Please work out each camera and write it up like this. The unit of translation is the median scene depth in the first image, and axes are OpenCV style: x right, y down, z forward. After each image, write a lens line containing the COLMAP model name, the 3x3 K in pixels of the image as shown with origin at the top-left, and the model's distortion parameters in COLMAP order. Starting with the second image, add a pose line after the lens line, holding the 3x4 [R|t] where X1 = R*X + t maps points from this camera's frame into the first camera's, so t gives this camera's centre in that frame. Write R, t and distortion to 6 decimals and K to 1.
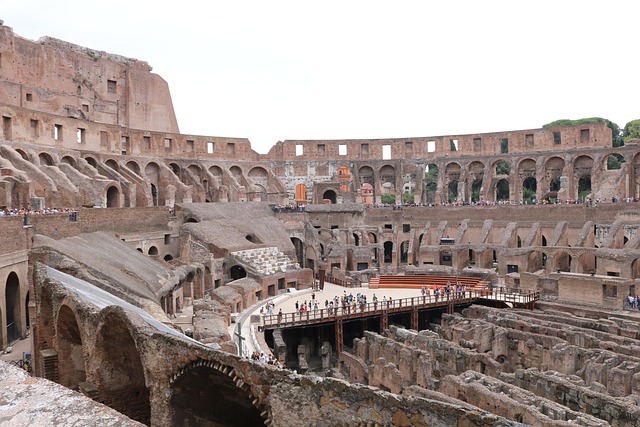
lens RADIAL K [[528.7, 0, 320.0], [0, 528.7, 213.5], [0, 0, 1]] dist [-0.165694, 0.139374]
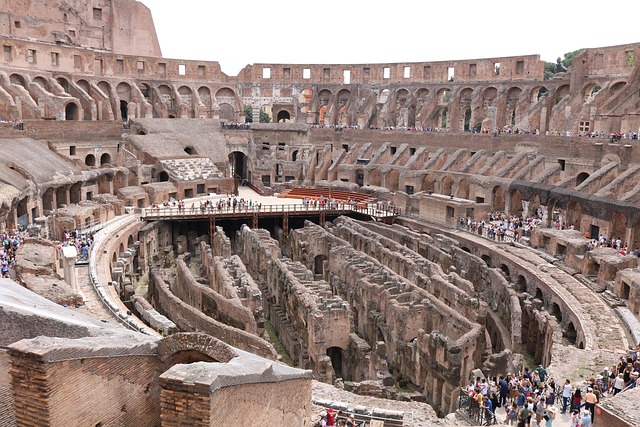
lens RADIAL K [[528.7, 0, 320.0], [0, 528.7, 213.5], [0, 0, 1]] dist [-0.165694, 0.139374]
pose [[0.988436, 0.065503, -0.136762, 0.288163], [-0.044192, 0.987172, 0.153423, -0.004139], [0.145057, -0.145605, 0.978651, -0.105165]]
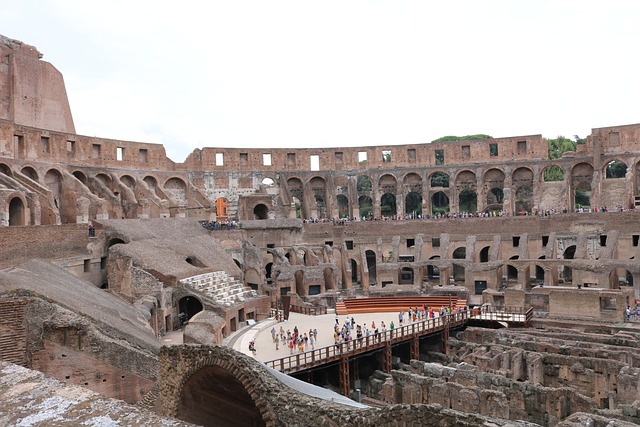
lens RADIAL K [[528.7, 0, 320.0], [0, 528.7, 213.5], [0, 0, 1]] dist [-0.165694, 0.139374]
pose [[0.962487, -0.008599, 0.271191, -0.140614], [0.017752, 0.999352, -0.031315, 0.001194], [-0.270746, 0.034955, 0.962016, 0.137603]]
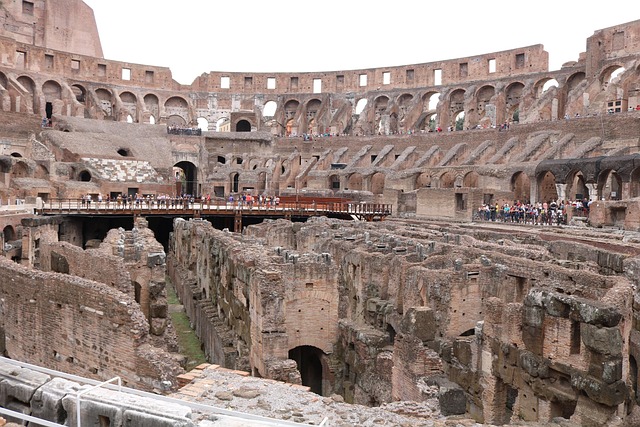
lens RADIAL K [[528.7, 0, 320.0], [0, 528.7, 213.5], [0, 0, 1]] dist [-0.165694, 0.139374]
pose [[0.995261, 0.046669, -0.085306, 0.269281], [-0.045094, 0.998776, 0.020302, 0.107814], [0.086150, -0.016359, 0.996148, 0.091095]]
